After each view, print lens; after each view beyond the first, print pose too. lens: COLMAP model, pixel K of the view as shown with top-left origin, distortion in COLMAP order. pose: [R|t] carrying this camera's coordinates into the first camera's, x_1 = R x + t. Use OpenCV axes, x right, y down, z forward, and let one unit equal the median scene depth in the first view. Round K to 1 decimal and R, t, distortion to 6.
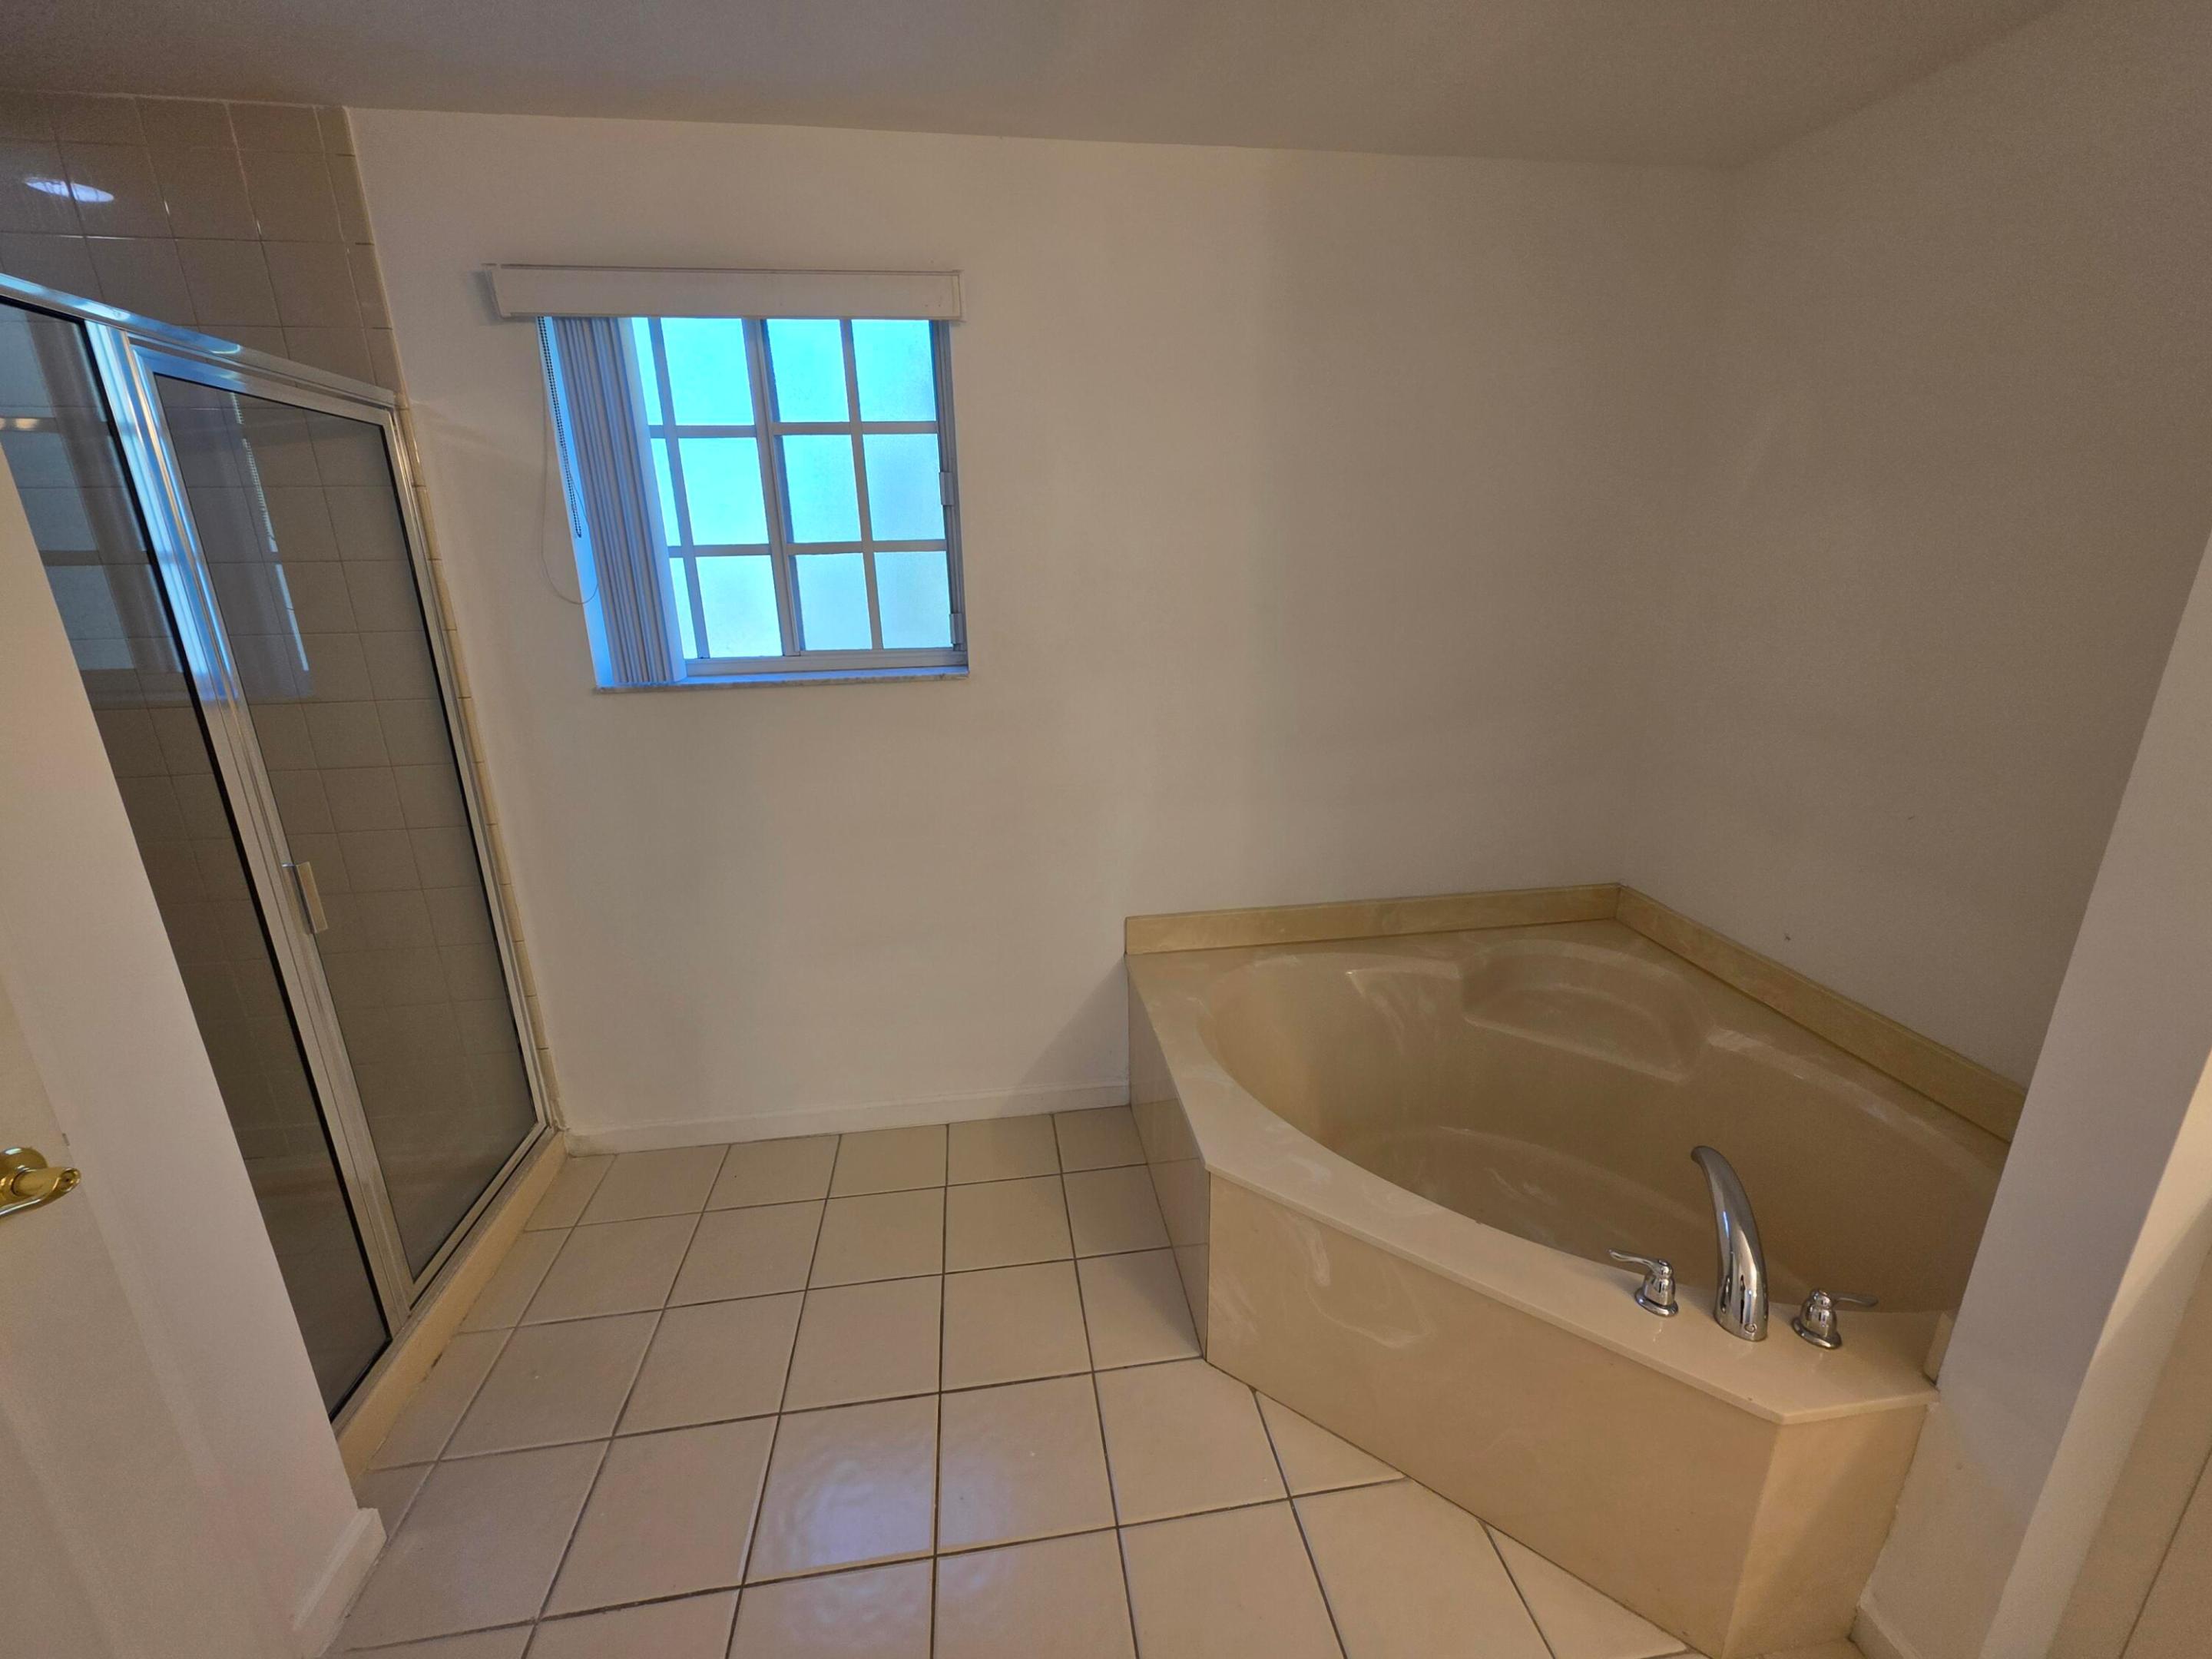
lens RADIAL K [[889.7, 0, 1106.3], [0, 889.7, 830.5], [0, 0, 1]] dist [0.002279, -0.000116]
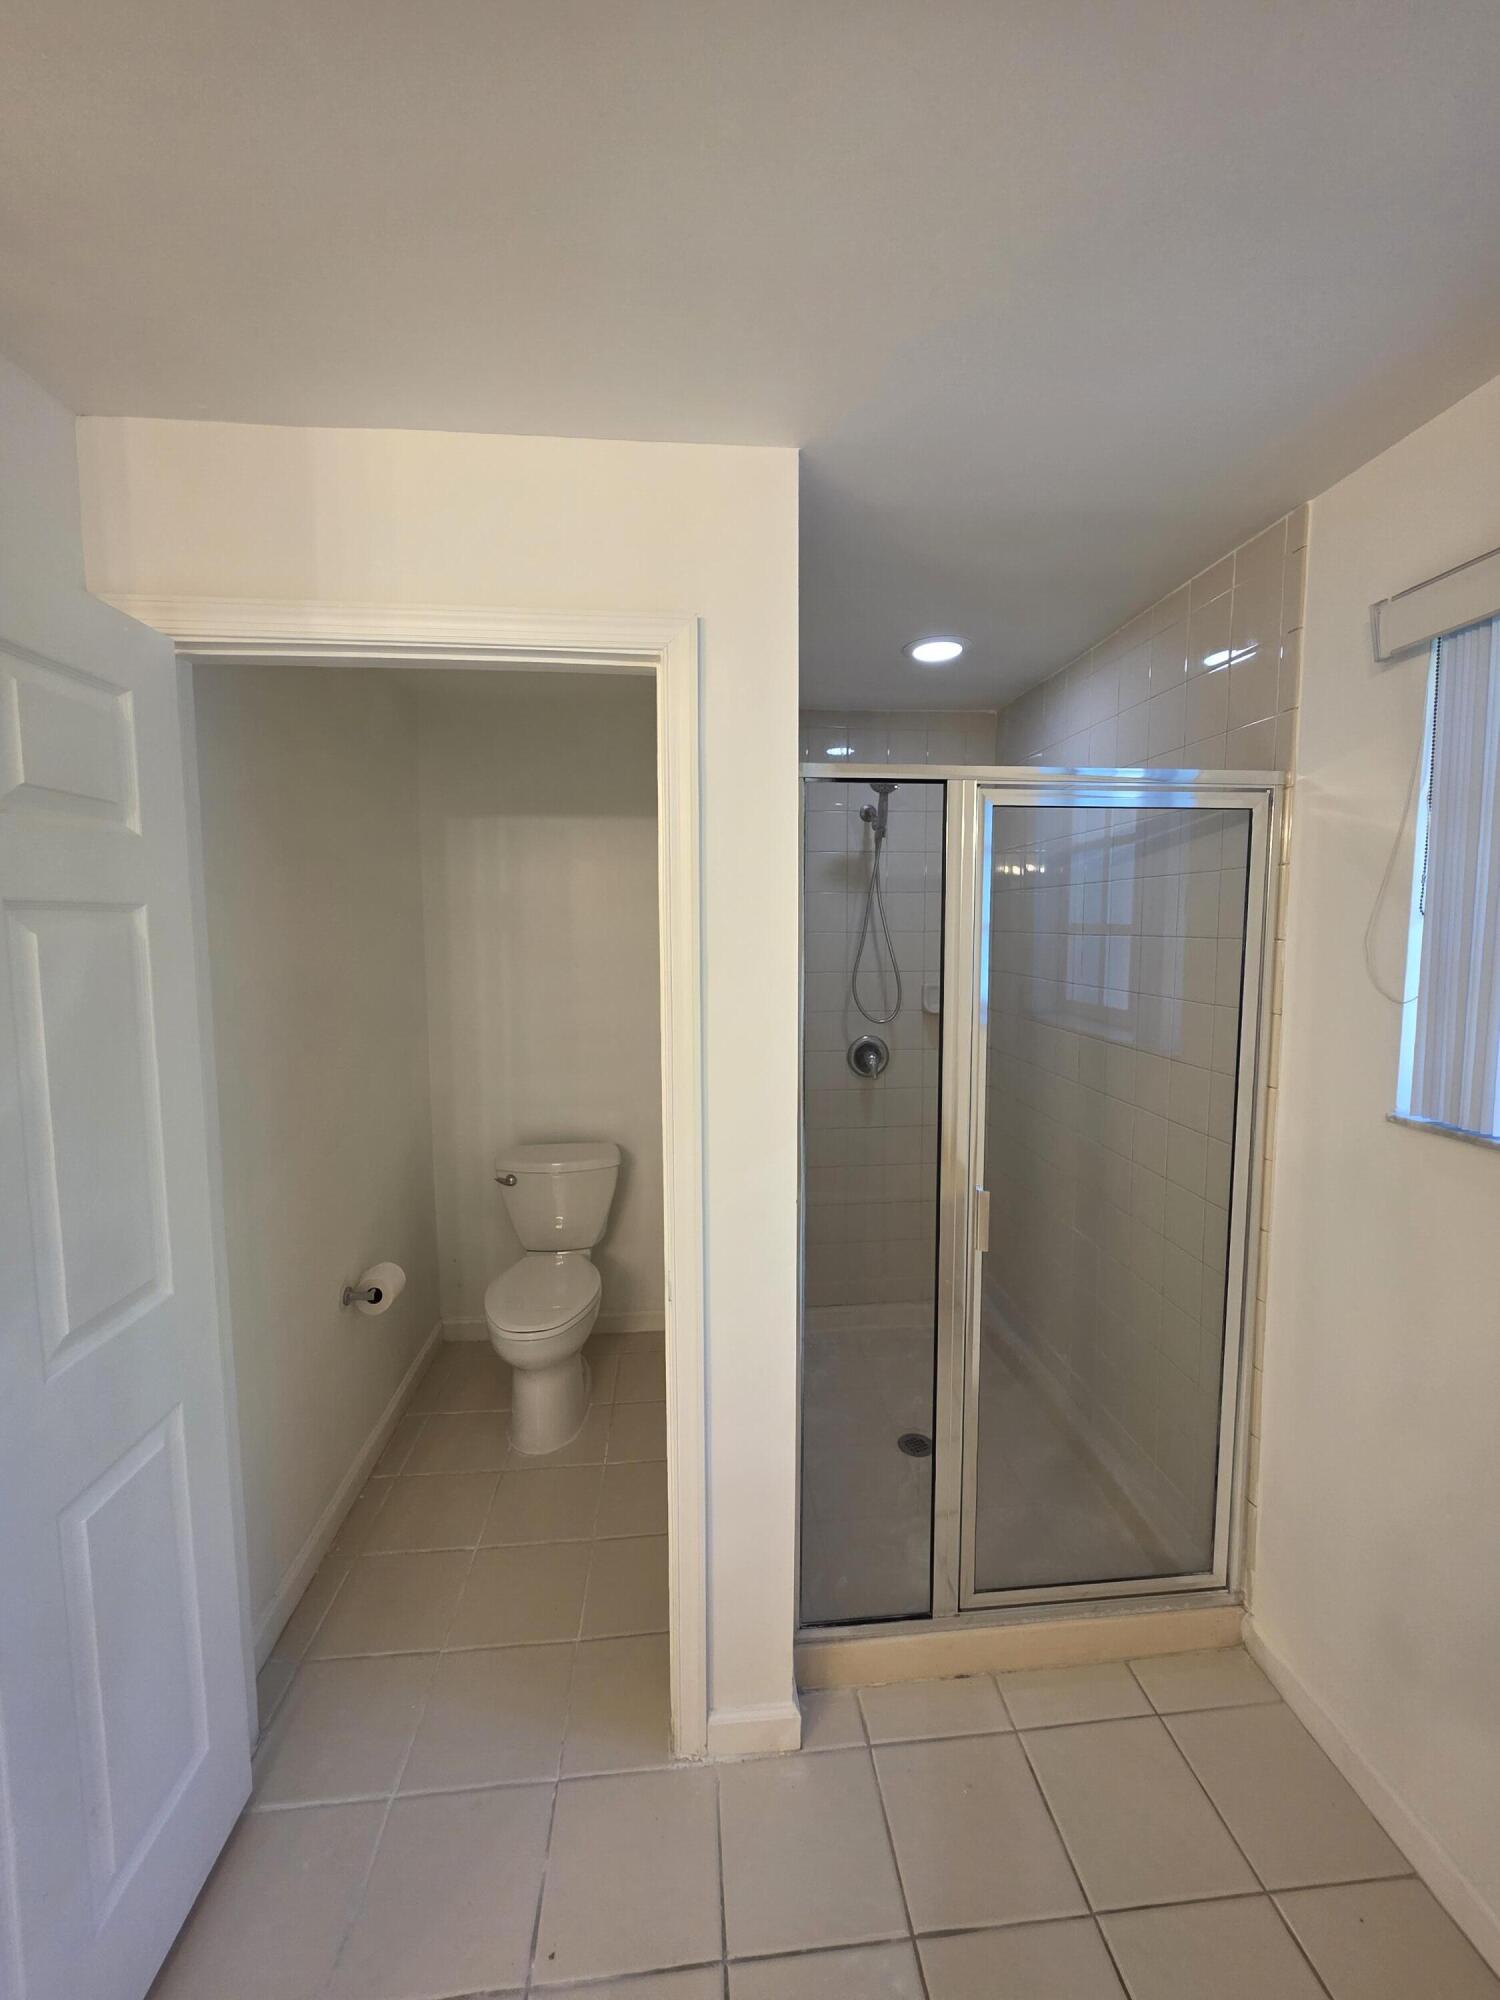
lens RADIAL K [[804.4, 0, 752.8], [0, 804.4, 996.2], [0, 0, 1]] dist [0.002279, -0.000116]
pose [[-0.056695, 0.106283, -0.992718, 0.114089], [-0.285141, 0.951179, 0.118120, -0.200607], [0.956807, 0.289762, -0.023621, 0.539793]]
